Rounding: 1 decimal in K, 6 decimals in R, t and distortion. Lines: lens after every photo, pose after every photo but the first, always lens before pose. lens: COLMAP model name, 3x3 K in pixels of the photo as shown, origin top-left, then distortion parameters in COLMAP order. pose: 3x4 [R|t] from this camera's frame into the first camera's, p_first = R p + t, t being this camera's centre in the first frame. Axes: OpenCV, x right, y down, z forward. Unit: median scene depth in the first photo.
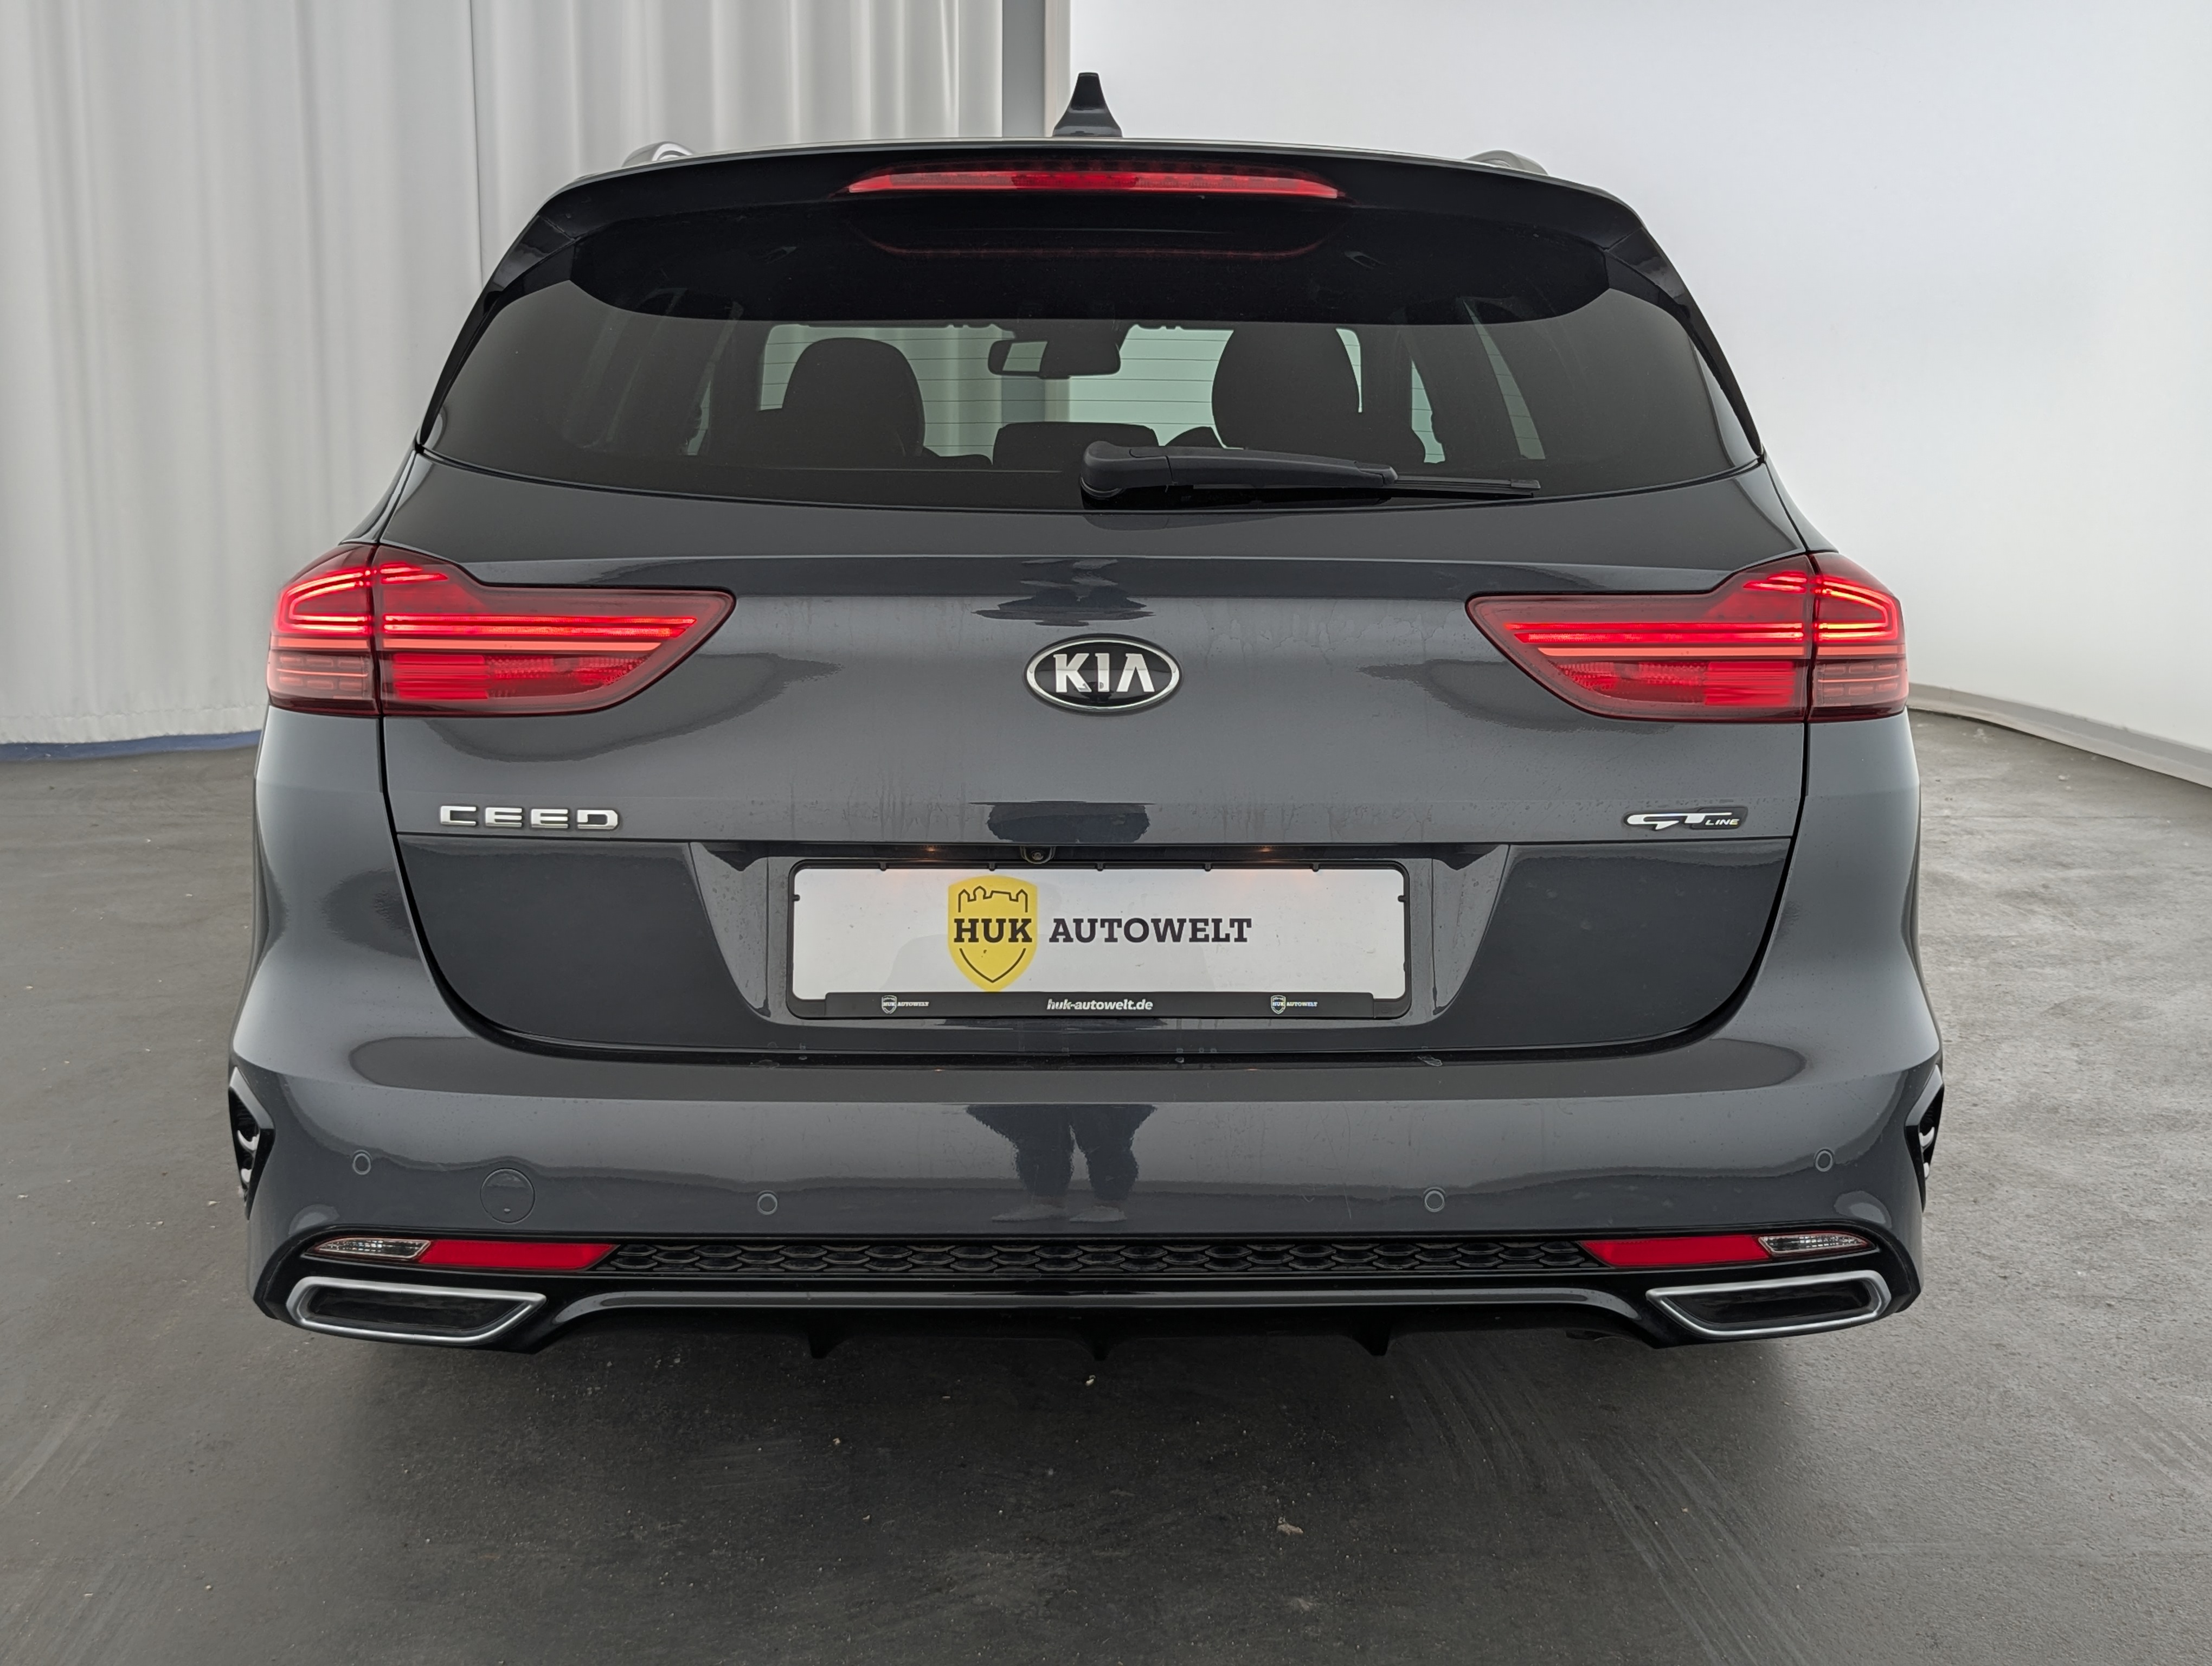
lens RADIAL K [[2457.7, 0, 1100.5], [0, 2457.7, 785.2], [0, 0, 1]] dist [0.045871, 0.000000]
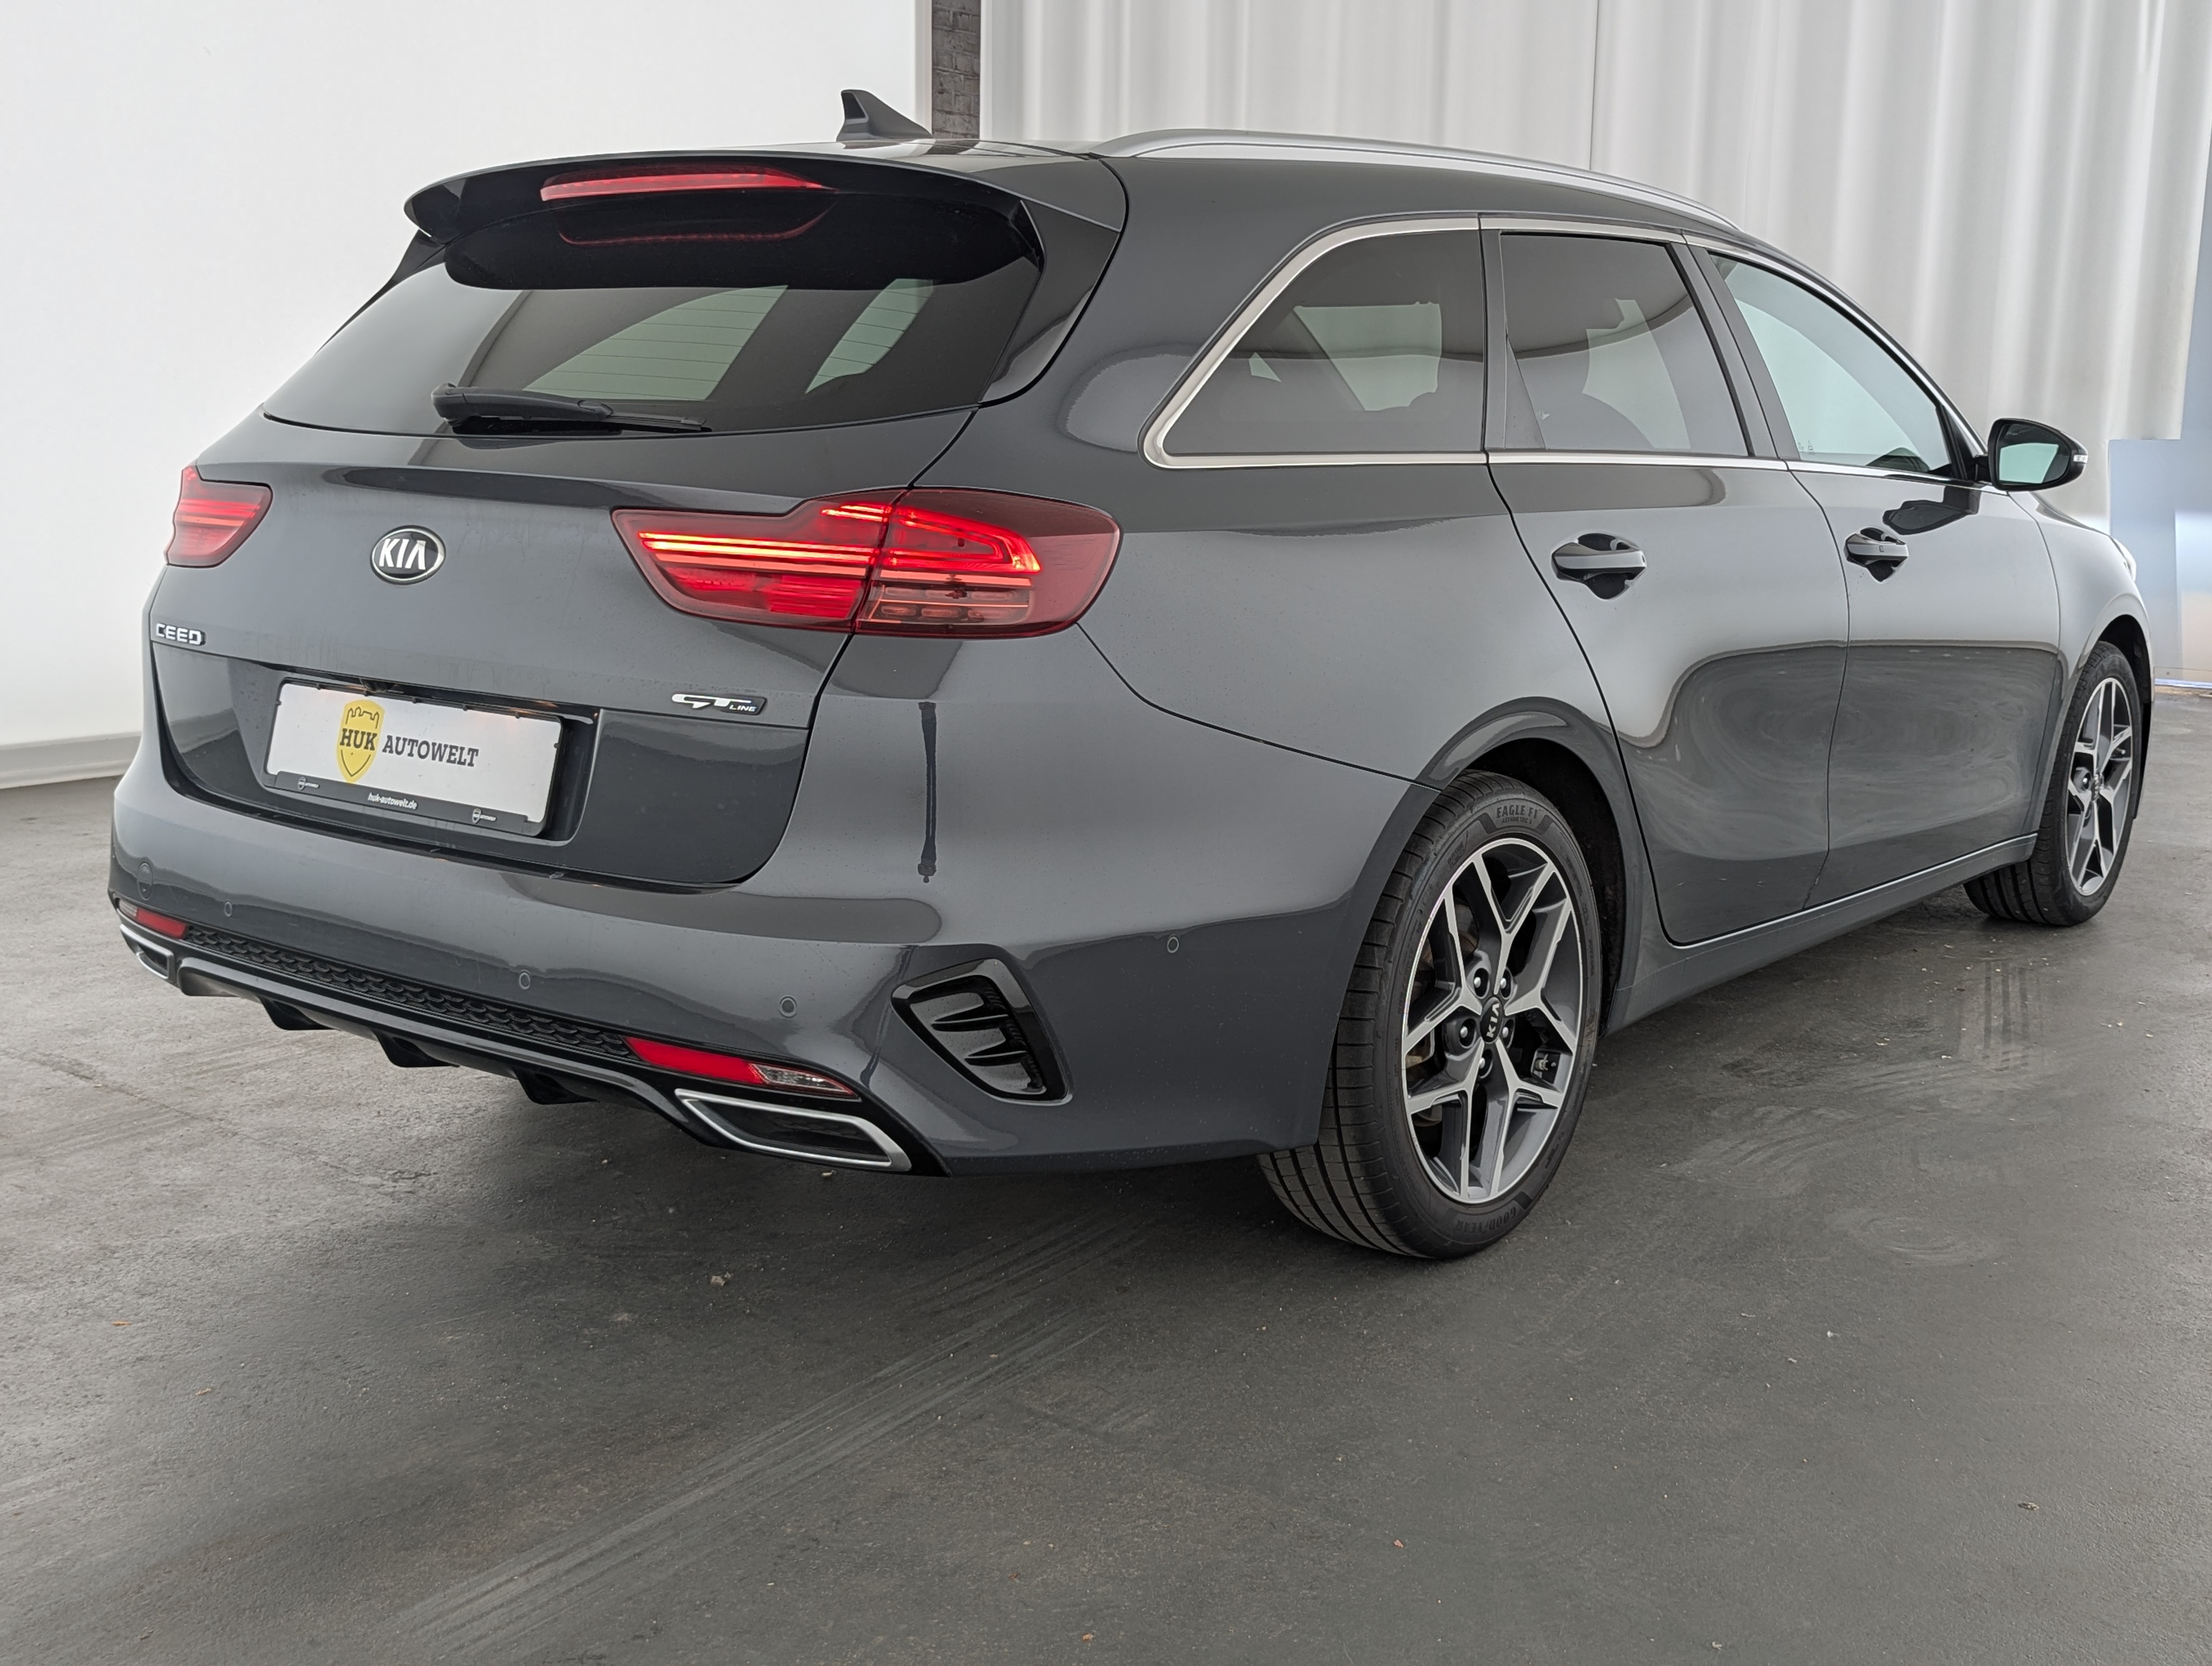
lens RADIAL K [[2457.7, 0, 1116.6], [0, 2457.7, 835.4], [0, 0, 1]] dist [0.045871, 0.000000]
pose [[0.769664, 0.117287, -0.627583, 1.136682], [-0.108035, 0.992731, 0.053036, -0.006402], [0.629242, 0.026981, 0.776741, 0.195589]]
